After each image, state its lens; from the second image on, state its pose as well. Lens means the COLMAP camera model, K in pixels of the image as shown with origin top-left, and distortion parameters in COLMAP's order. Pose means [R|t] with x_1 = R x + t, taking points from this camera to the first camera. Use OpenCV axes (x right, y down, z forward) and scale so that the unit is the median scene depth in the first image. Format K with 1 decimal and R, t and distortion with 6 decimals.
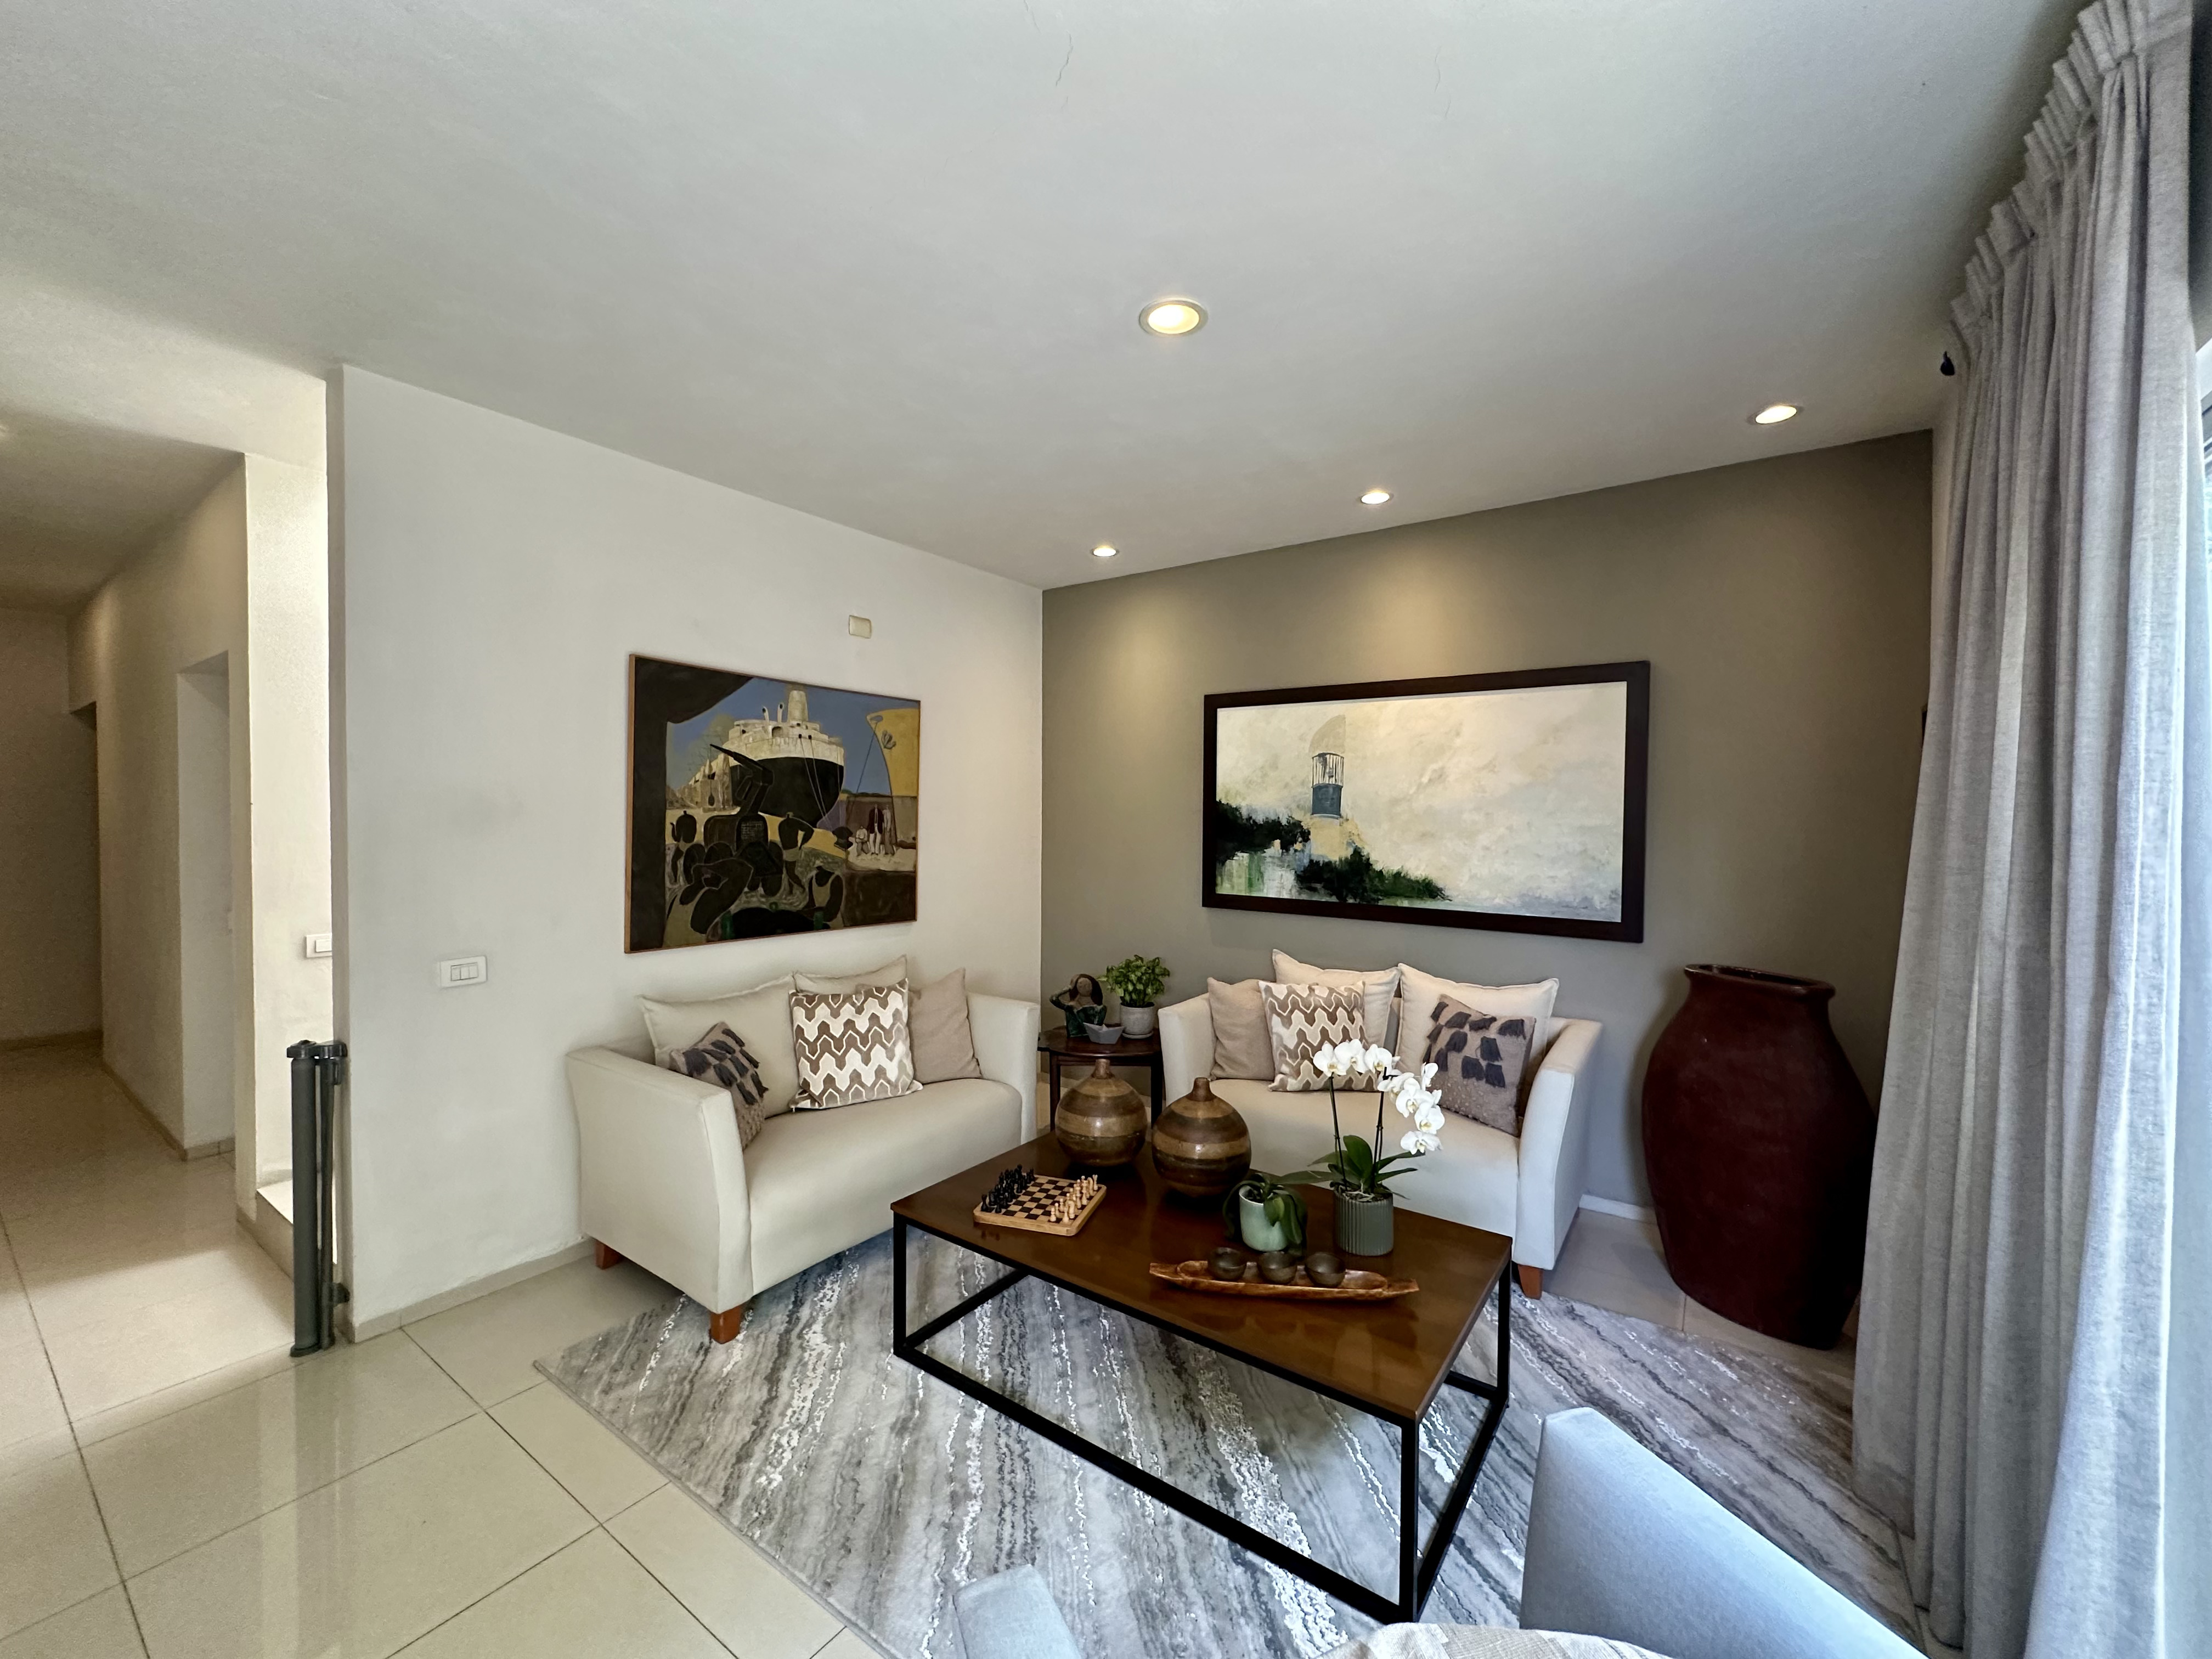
lens RADIAL K [[884.1, 0, 1118.3], [0, 884.1, 806.7], [0, 0, 1]] dist [-0.002642, 0.000812]
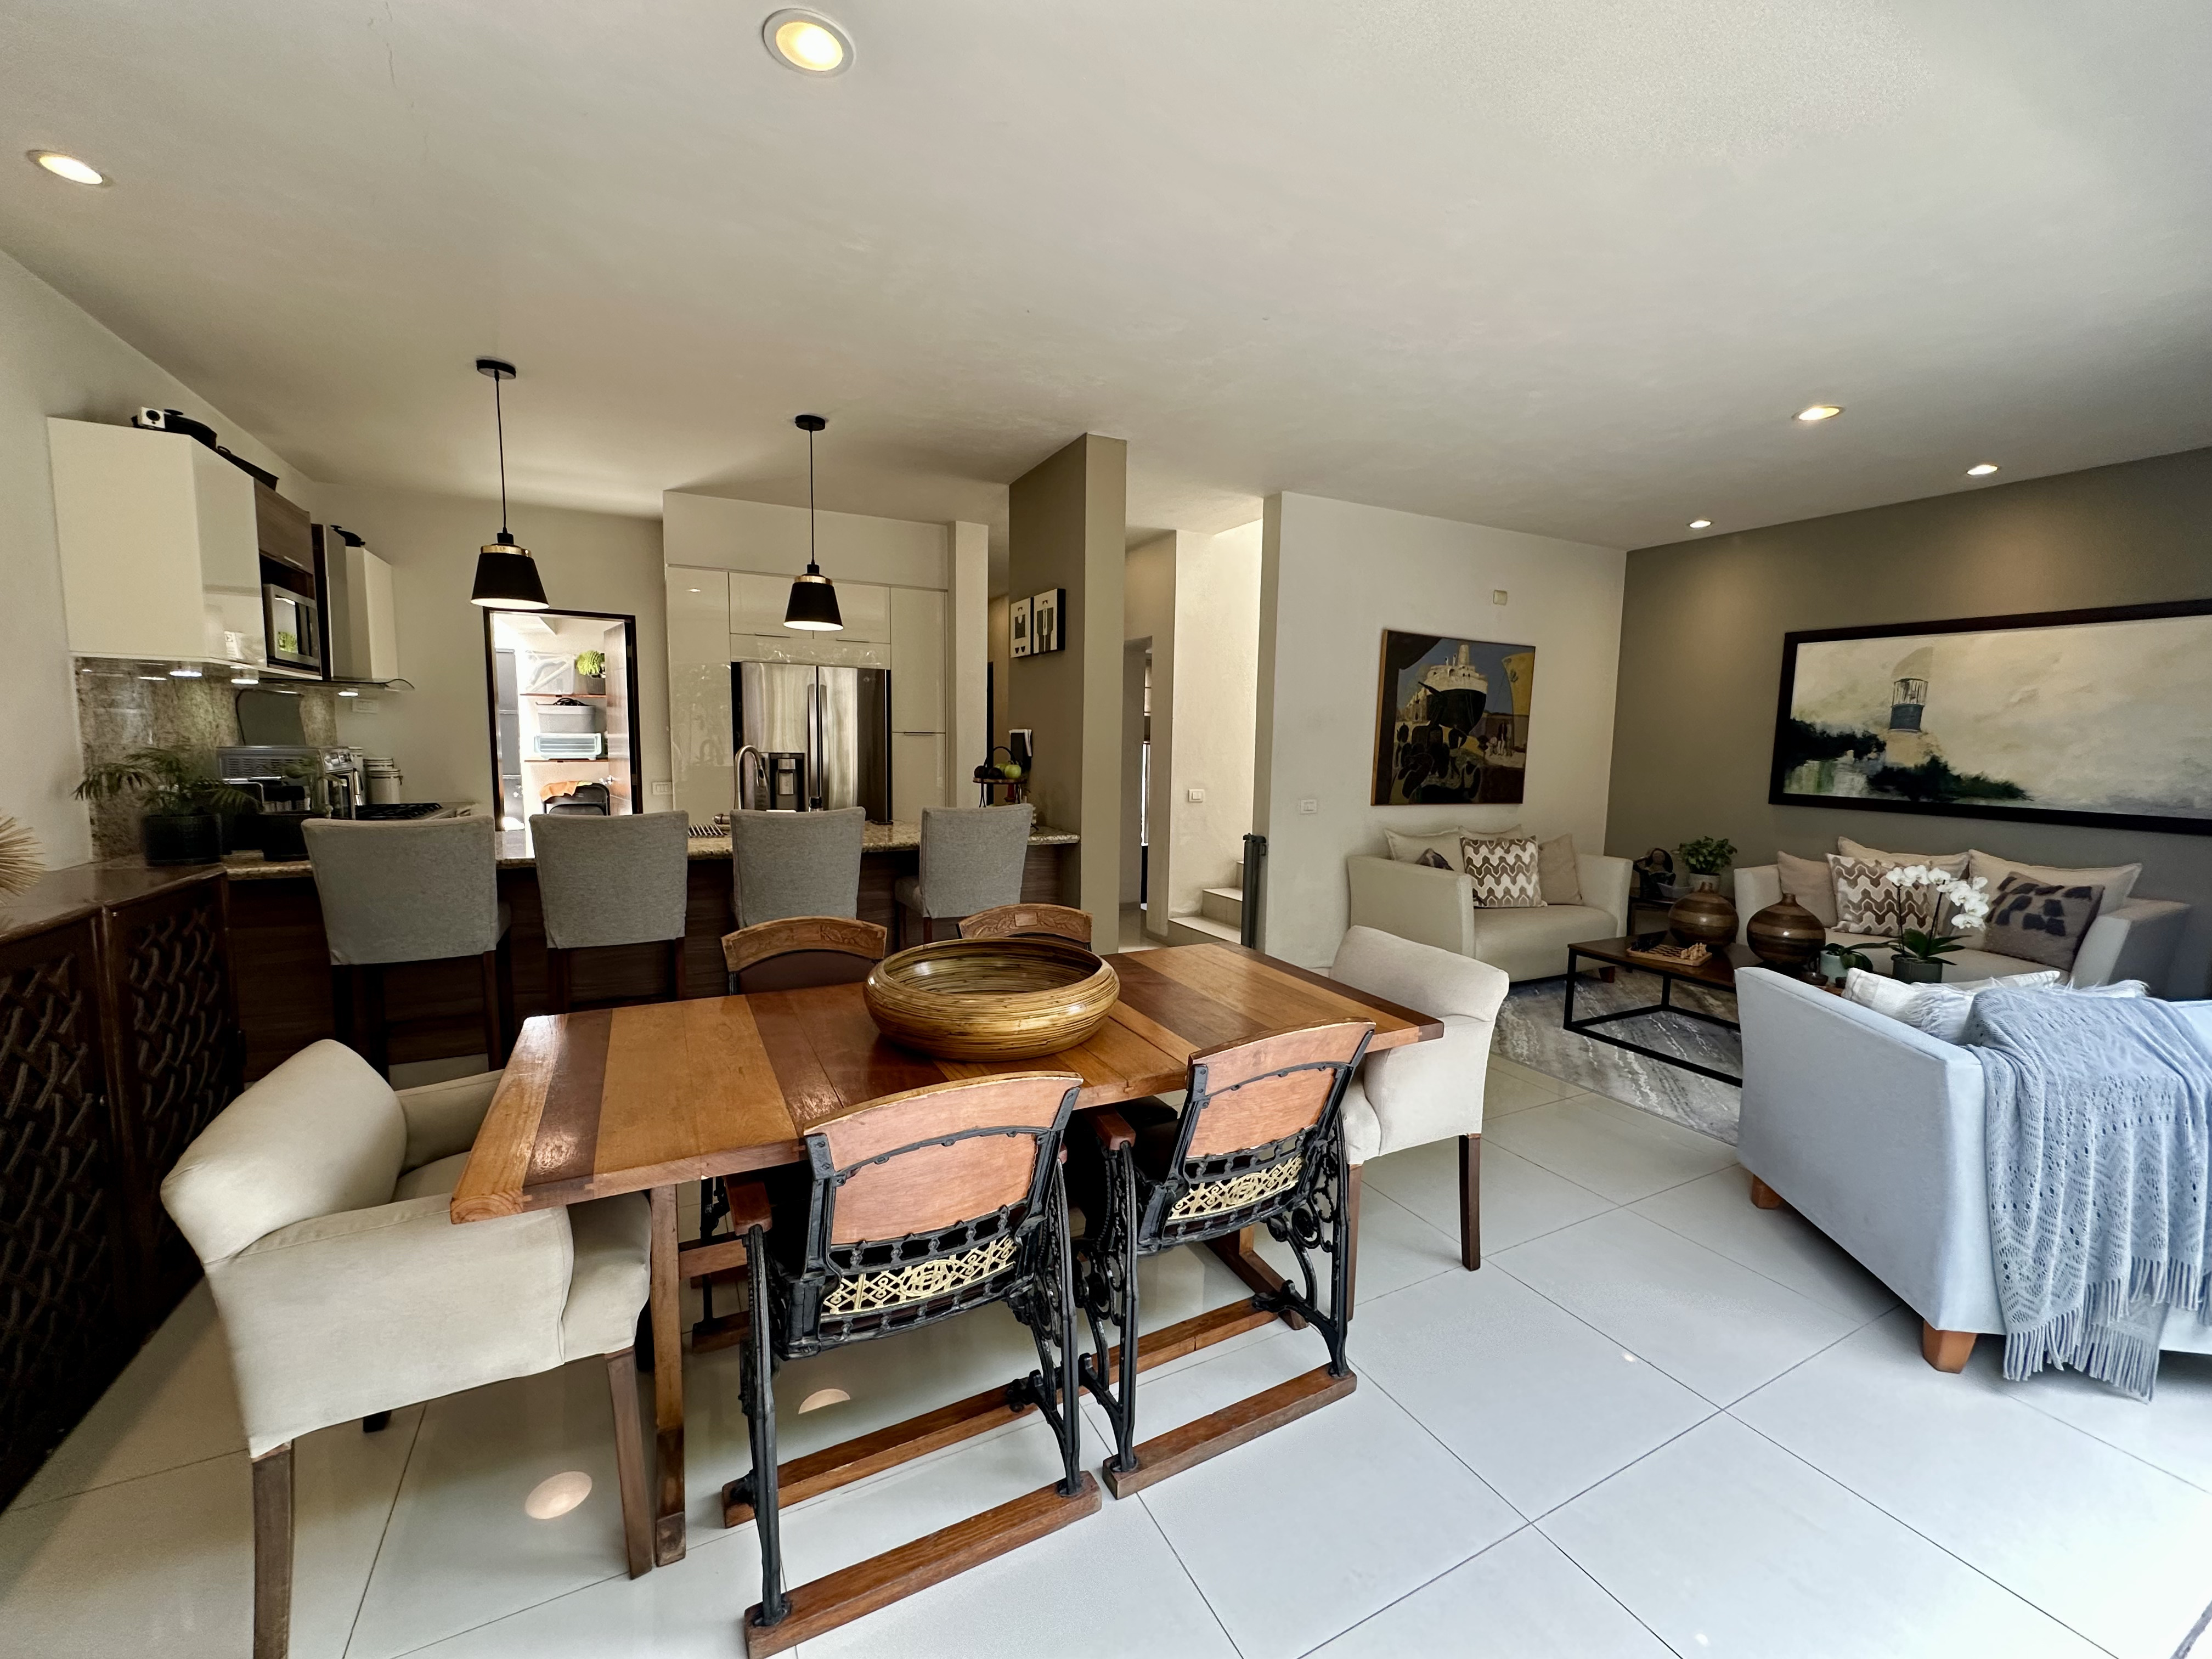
lens RADIAL K [[884.1, 0, 1113.6], [0, 884.1, 818.7], [0, 0, 1]] dist [-0.002642, 0.000812]
pose [[0.883512, 0.053115, -0.465388, -0.171213], [-0.008271, 0.995164, 0.097875, 0.023246], [0.468336, -0.082625, 0.879679, -0.653702]]
